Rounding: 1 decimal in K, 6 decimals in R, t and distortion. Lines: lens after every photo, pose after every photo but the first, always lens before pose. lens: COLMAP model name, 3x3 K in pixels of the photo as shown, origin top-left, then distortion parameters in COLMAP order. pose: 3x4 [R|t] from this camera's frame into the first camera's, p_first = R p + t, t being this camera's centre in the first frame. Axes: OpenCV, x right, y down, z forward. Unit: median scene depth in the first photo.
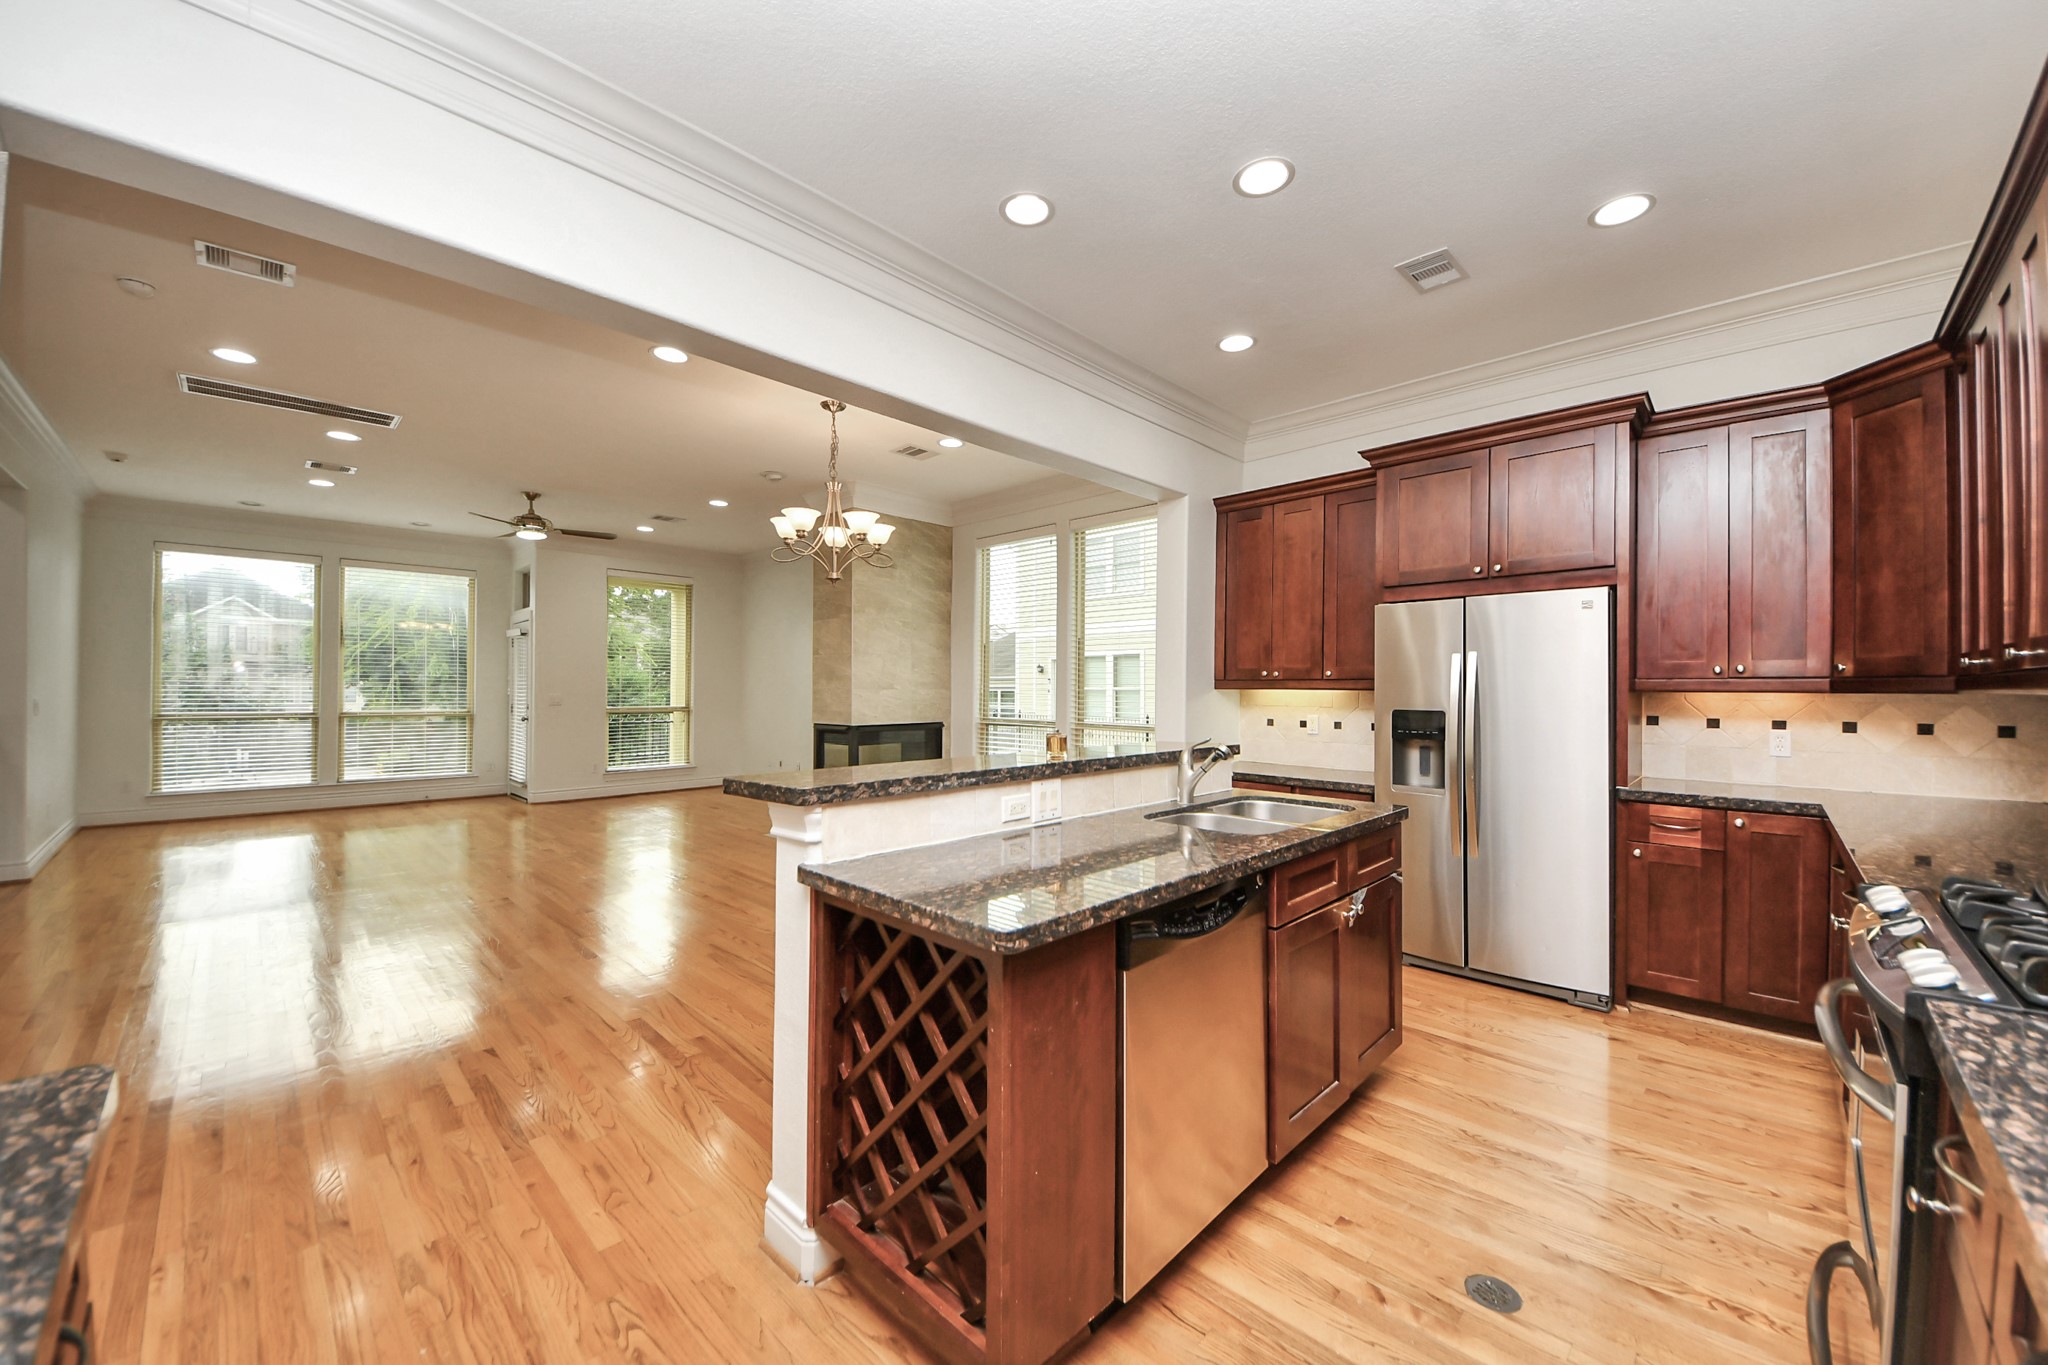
lens RADIAL K [[751.2, 0, 1035.6], [0, 751.2, 689.8], [0, 0, 1]] dist [0.000371, 0.000006]
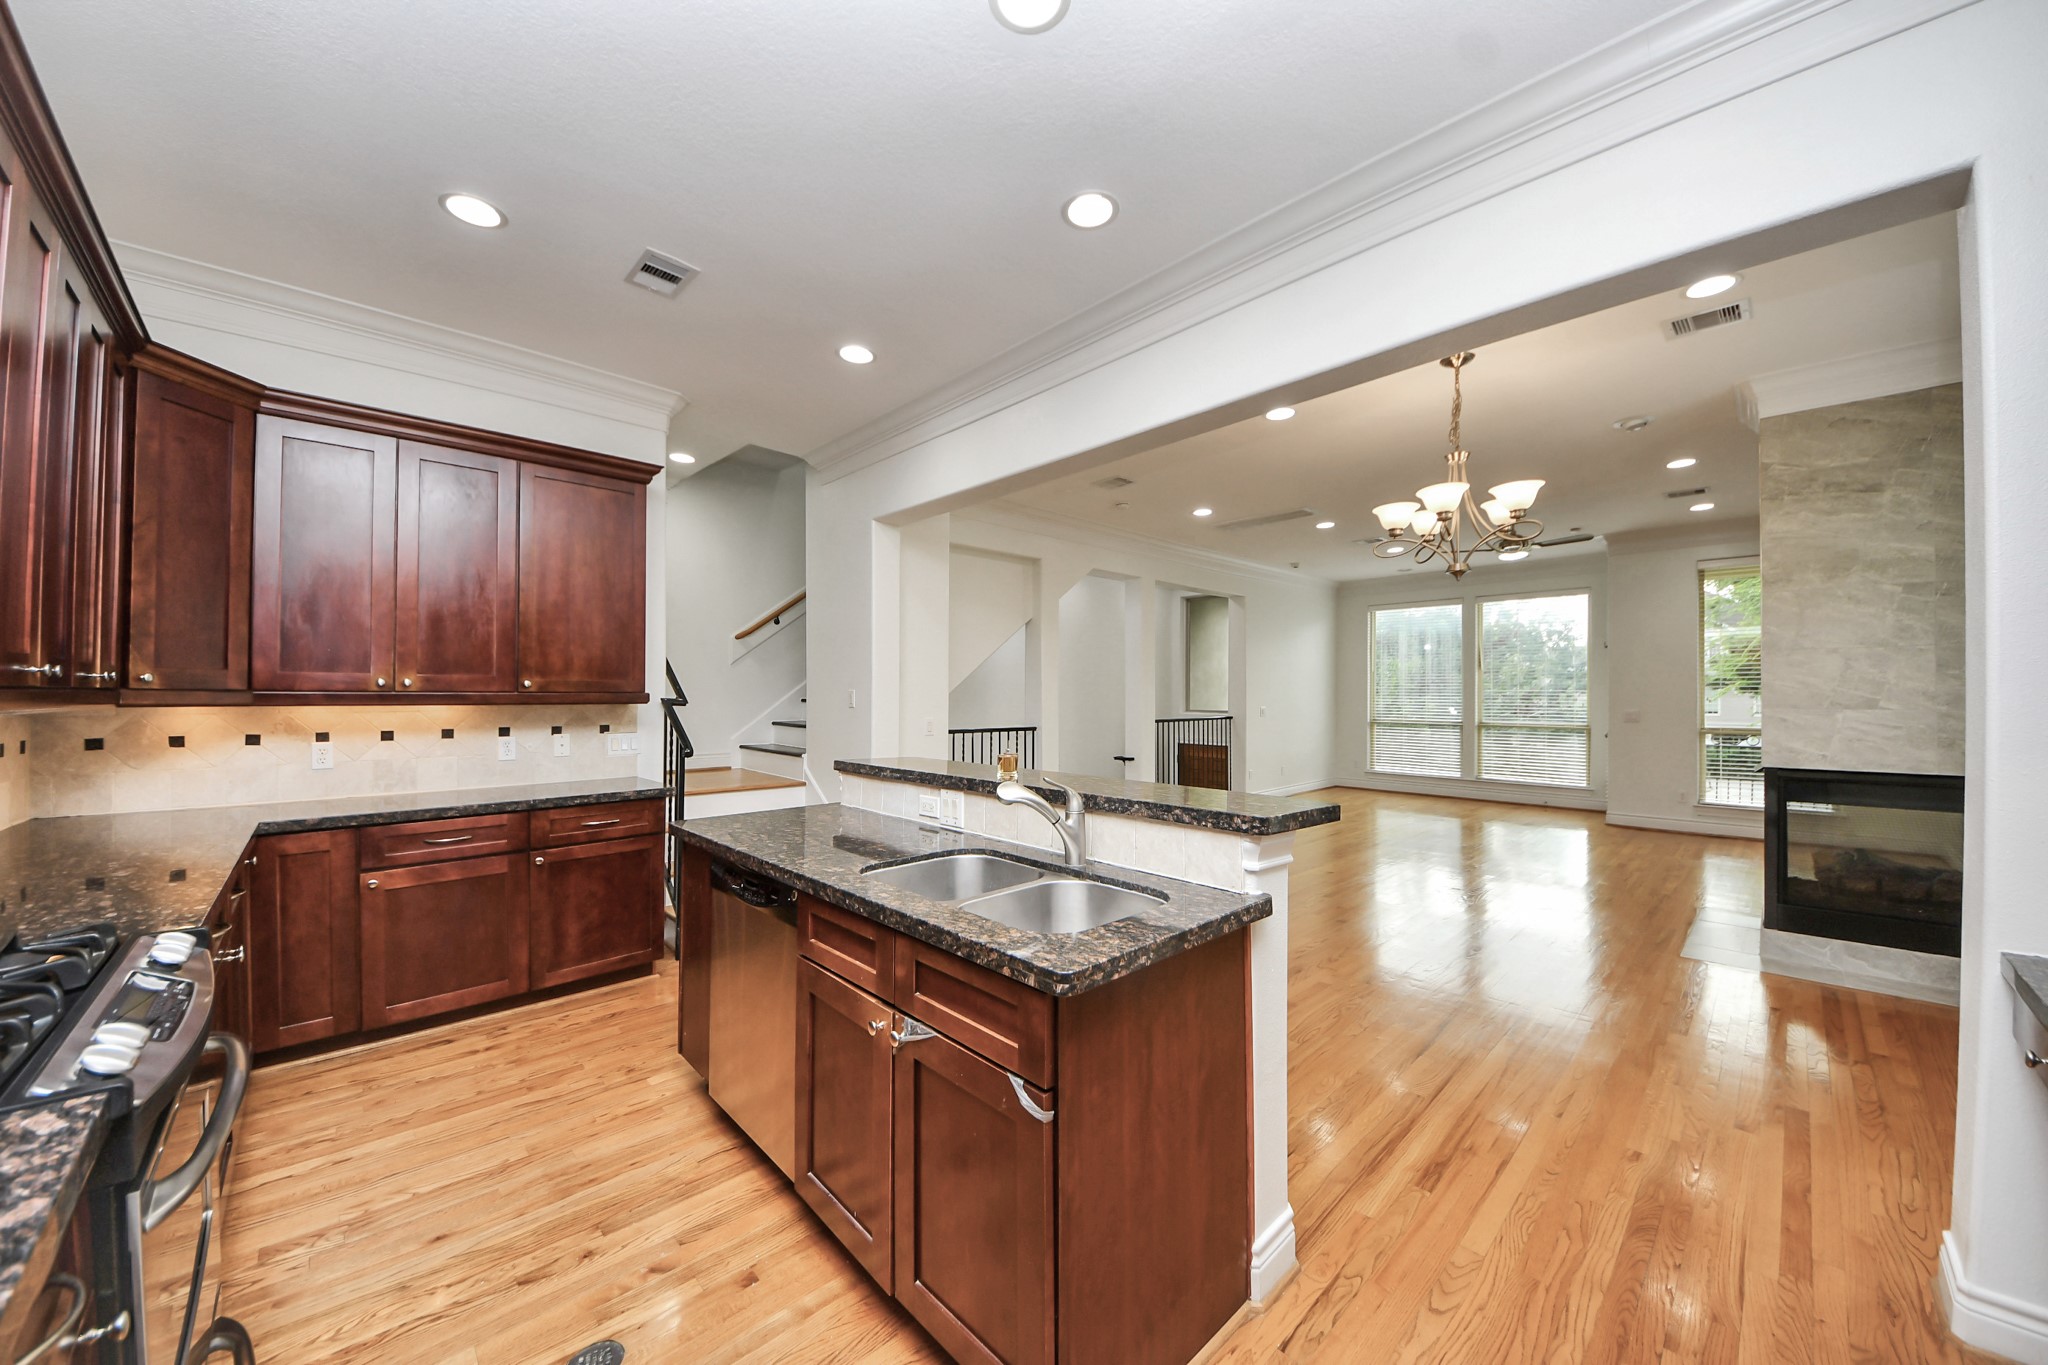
lens RADIAL K [[751.2, 0, 1035.6], [0, 751.2, 689.8], [0, 0, 1]] dist [0.000371, 0.000006]
pose [[-0.038902, -0.012734, -0.999162, 0.387946], [-0.004419, 0.999911, -0.012571, -0.005465], [0.999233, 0.003927, -0.038954, 0.400969]]
